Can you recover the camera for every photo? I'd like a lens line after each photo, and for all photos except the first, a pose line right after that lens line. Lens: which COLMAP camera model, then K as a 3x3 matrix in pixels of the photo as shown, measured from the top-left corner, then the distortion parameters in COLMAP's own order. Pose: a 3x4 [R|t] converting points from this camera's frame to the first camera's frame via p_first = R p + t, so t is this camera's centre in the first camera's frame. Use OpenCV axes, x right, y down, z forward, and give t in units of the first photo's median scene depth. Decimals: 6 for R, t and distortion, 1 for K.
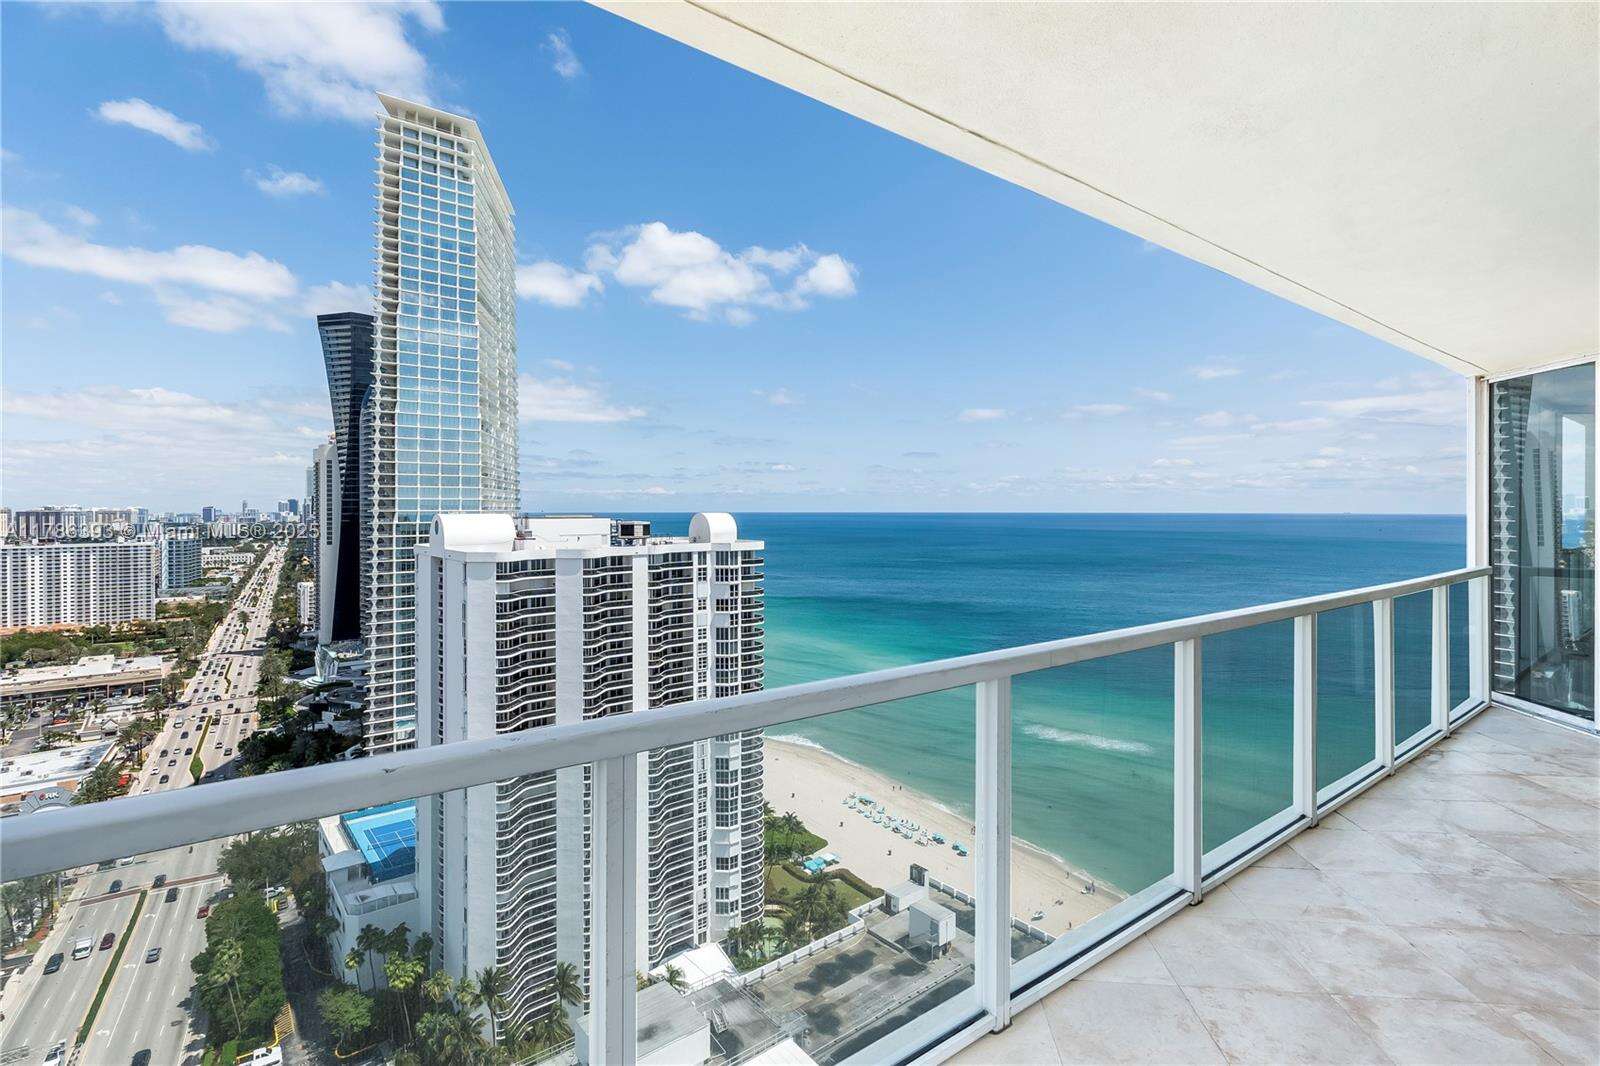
lens RADIAL K [[774.5, 0, 779.7], [0, 774.5, 515.8], [0, 0, 1]] dist [-0.010665, -0.000001]
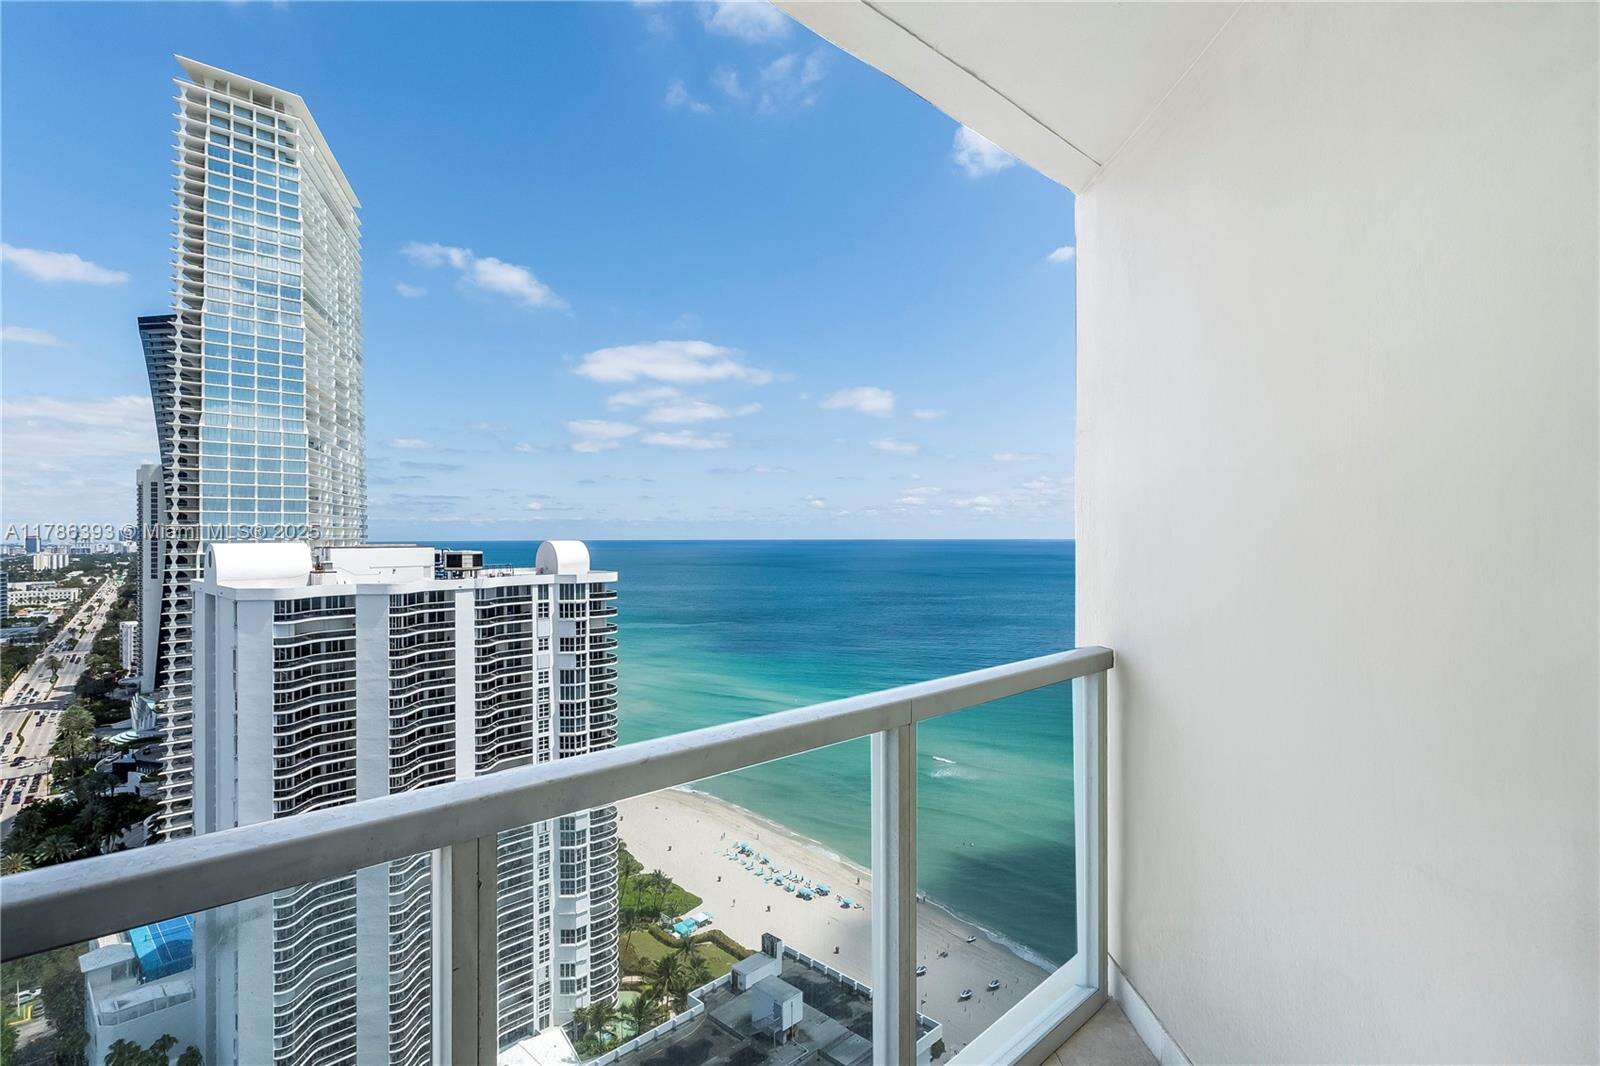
lens RADIAL K [[774.5, 0, 808.9], [0, 774.5, 537.8], [0, 0, 1]] dist [-0.010665, -0.000001]
pose [[0.993820, -0.002736, 0.110974, 0.102798], [0.003586, 0.999966, -0.007464, 0.000482], [-0.110950, 0.007816, 0.993795, 0.085245]]
